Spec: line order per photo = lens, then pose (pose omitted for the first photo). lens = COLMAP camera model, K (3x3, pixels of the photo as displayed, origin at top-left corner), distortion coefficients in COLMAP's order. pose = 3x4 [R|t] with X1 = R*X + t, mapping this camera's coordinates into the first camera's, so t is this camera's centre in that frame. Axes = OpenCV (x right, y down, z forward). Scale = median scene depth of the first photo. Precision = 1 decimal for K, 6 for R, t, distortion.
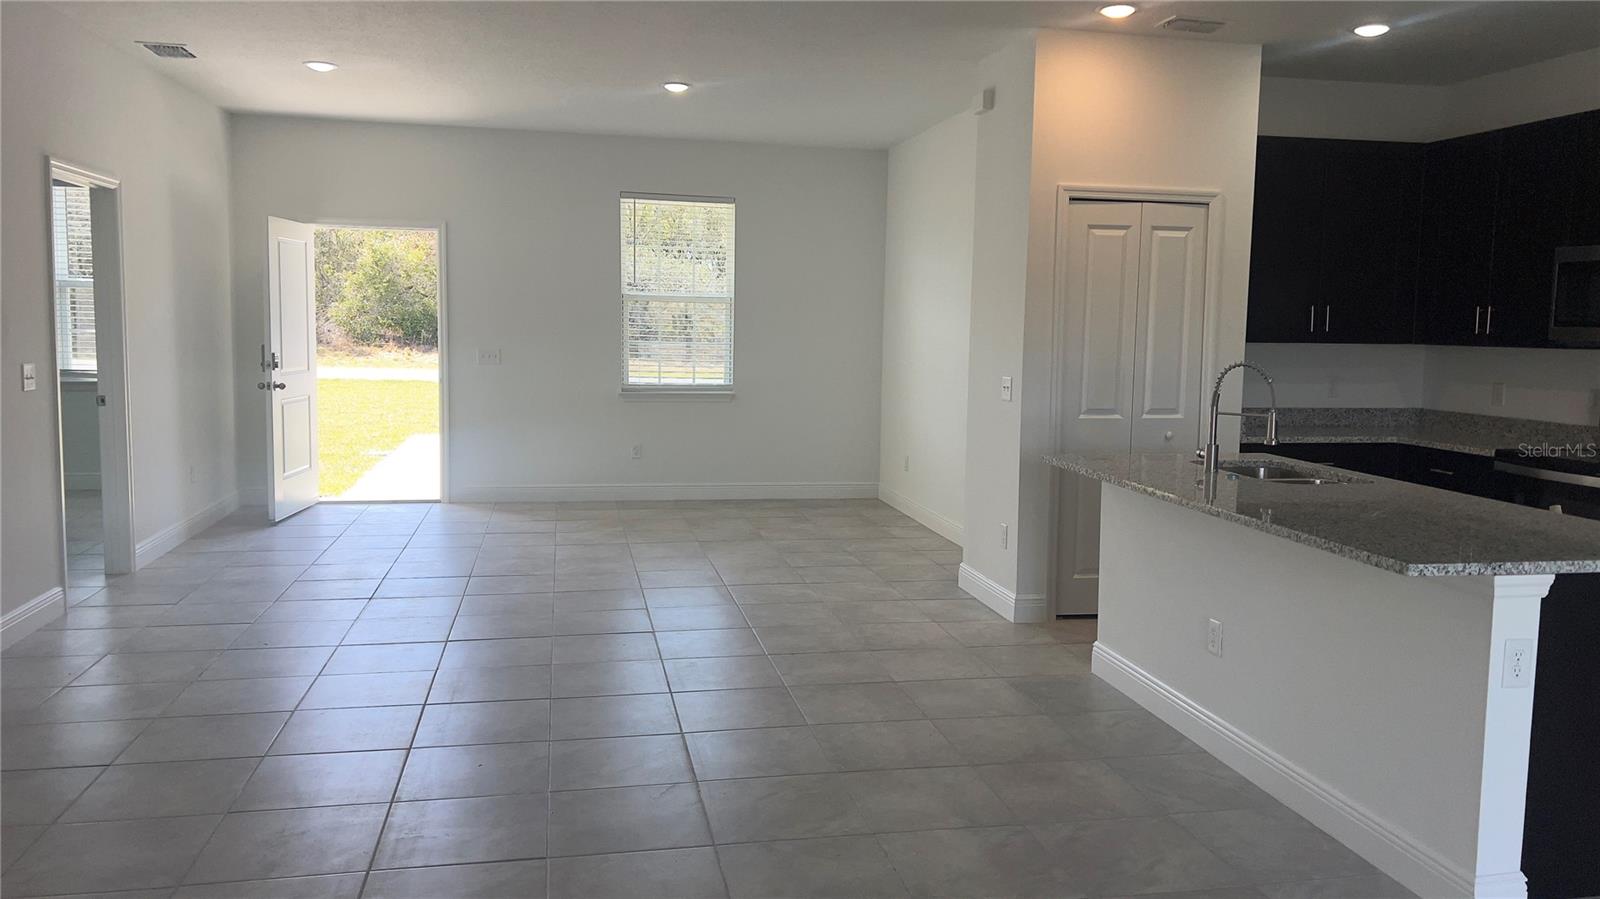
lens RADIAL K [[1196.0, 0, 813.2], [0, 1196.0, 437.7], [0, 0, 1]] dist [0.054806, -0.060561]
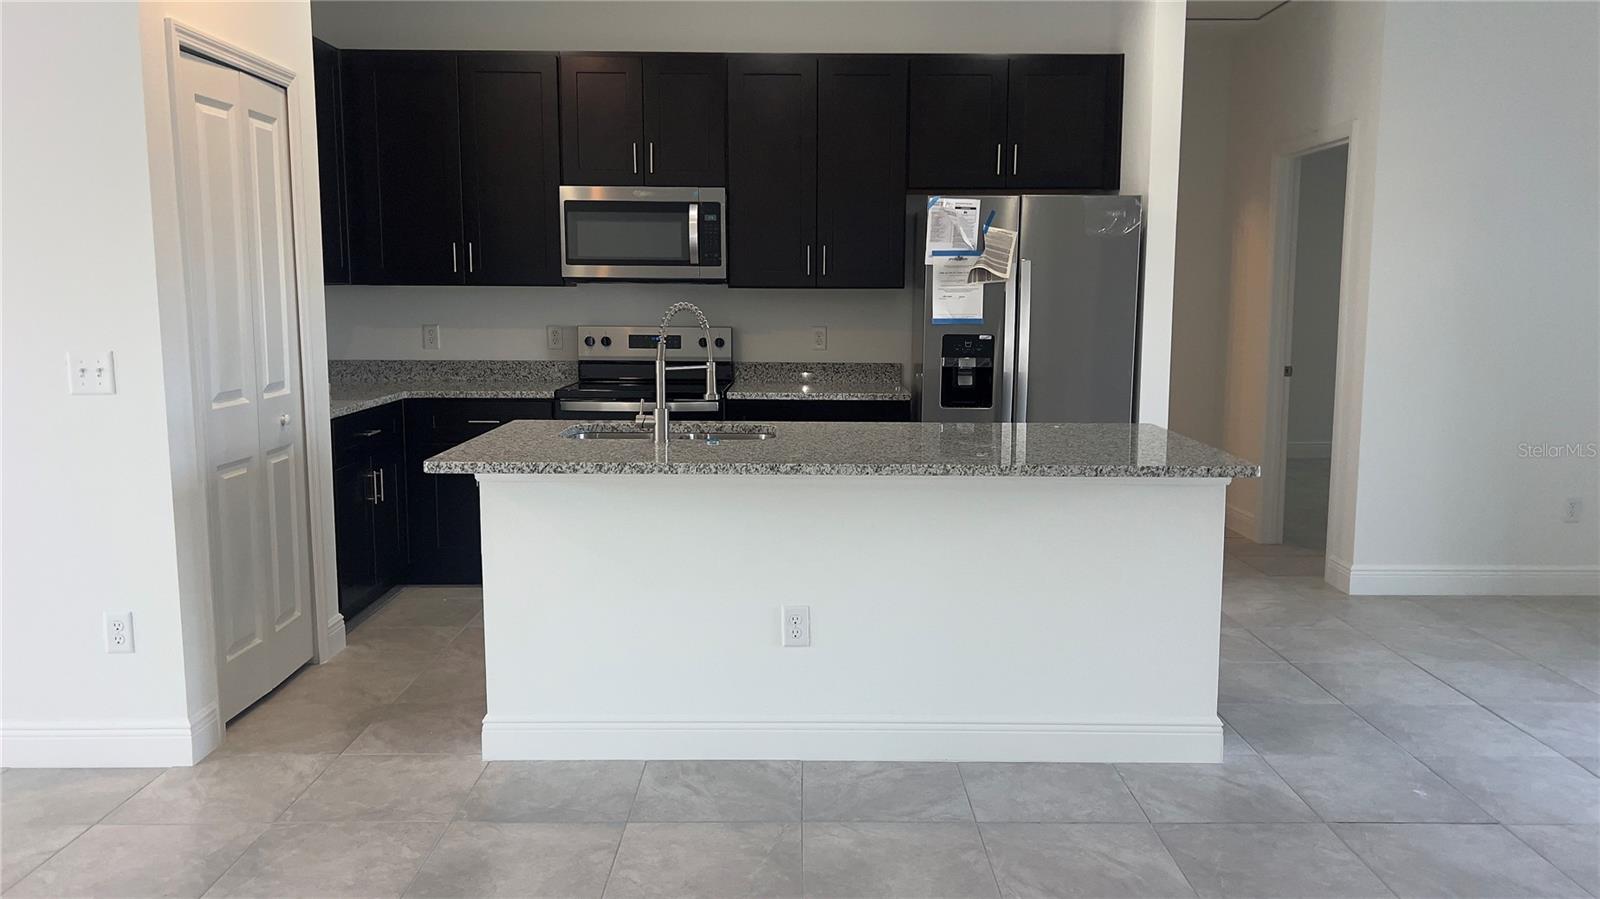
lens RADIAL K [[1196.0, 0, 811.0], [0, 1196.0, 439.8], [0, 0, 1]] dist [0.054806, -0.060561]
pose [[0.194890, -0.140977, 0.970641, -0.320029], [0.096254, 0.987589, 0.124112, -0.047286], [-0.976091, 0.069240, 0.206040, 0.553016]]
